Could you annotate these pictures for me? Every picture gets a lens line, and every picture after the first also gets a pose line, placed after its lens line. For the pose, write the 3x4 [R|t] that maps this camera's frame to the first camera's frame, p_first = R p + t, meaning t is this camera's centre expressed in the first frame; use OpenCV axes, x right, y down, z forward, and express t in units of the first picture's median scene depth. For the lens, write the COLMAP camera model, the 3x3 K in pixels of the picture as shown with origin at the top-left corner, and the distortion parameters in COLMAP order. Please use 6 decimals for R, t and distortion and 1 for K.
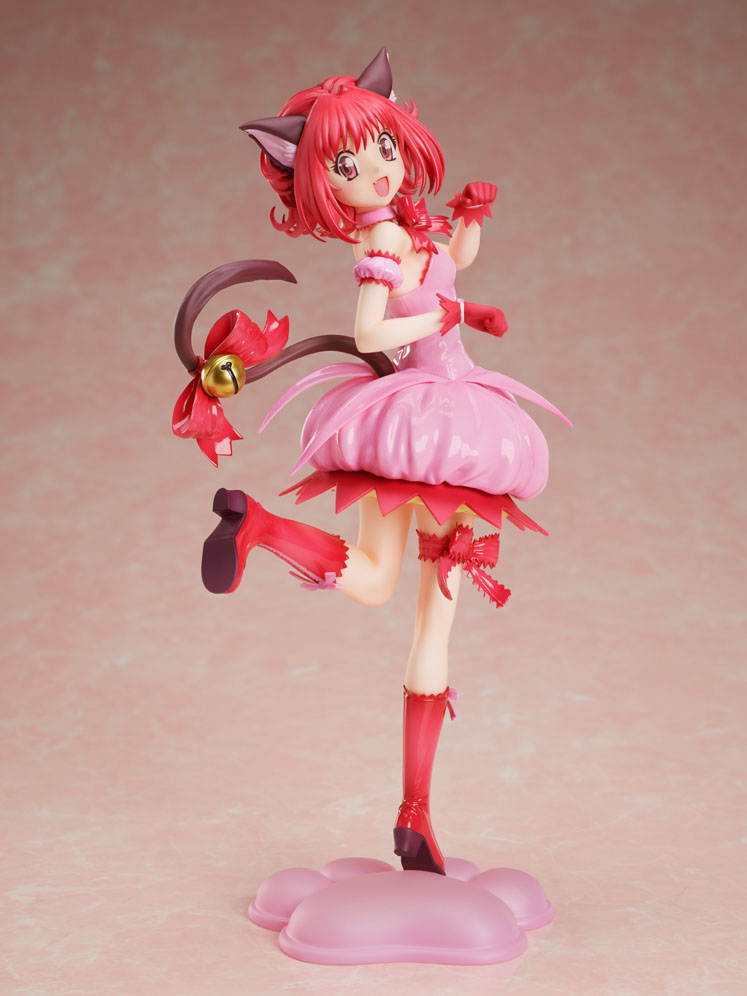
lens RADIAL K [[3254.0, 0, 405.5], [0, 3254.0, 513.3], [0, 0, 1]] dist [0.101266, 0.000000]
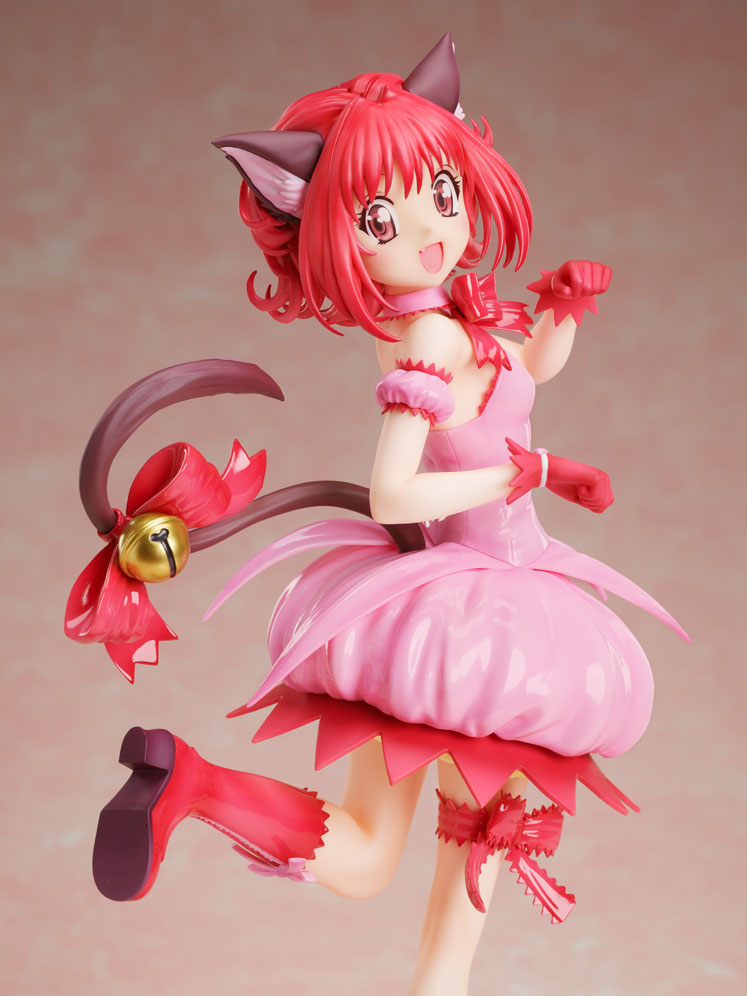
lens RADIAL K [[3254.0, 0, 376.8], [0, 3254.0, 500.4], [0, 0, 1]] dist [0.101266, 0.000000]
pose [[0.996341, 0.083775, 0.016900, -0.024454], [-0.084331, 0.995808, 0.035430, -0.074860], [-0.013861, -0.036726, 0.999229, 0.372373]]
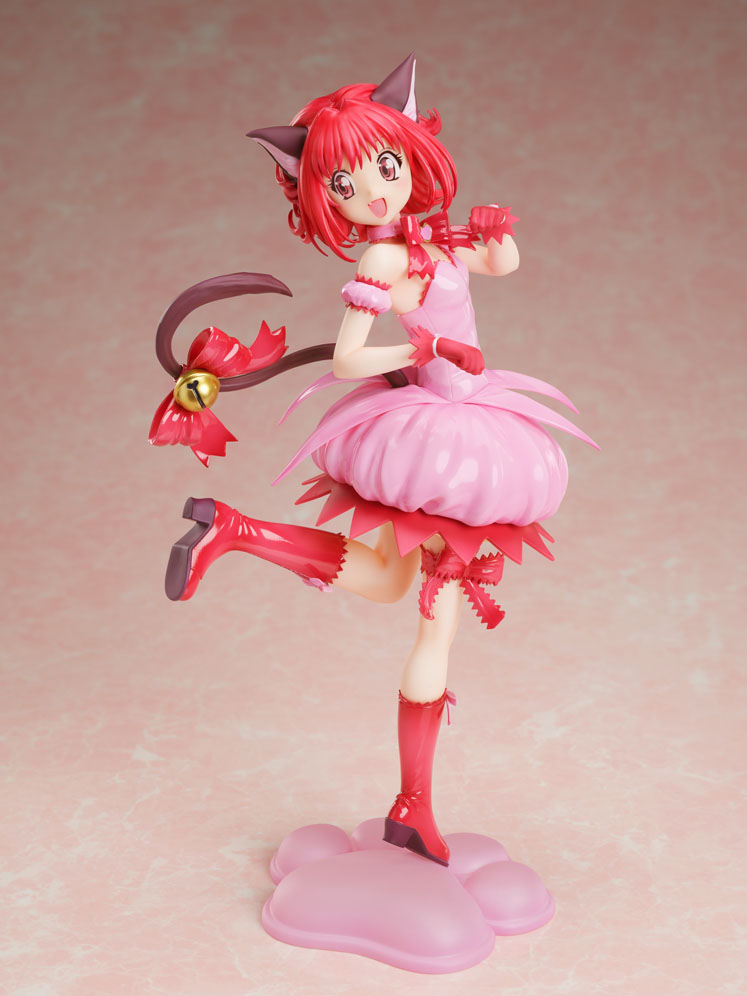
lens RADIAL K [[3254.0, 0, 371.5], [0, 3254.0, 497.3], [0, 0, 1]] dist [0.101266, 0.000000]
pose [[0.915661, 0.138024, -0.377510, 0.371210], [-0.061029, 0.976046, 0.208831, -0.218926], [0.397290, -0.168179, 0.902151, 0.101662]]
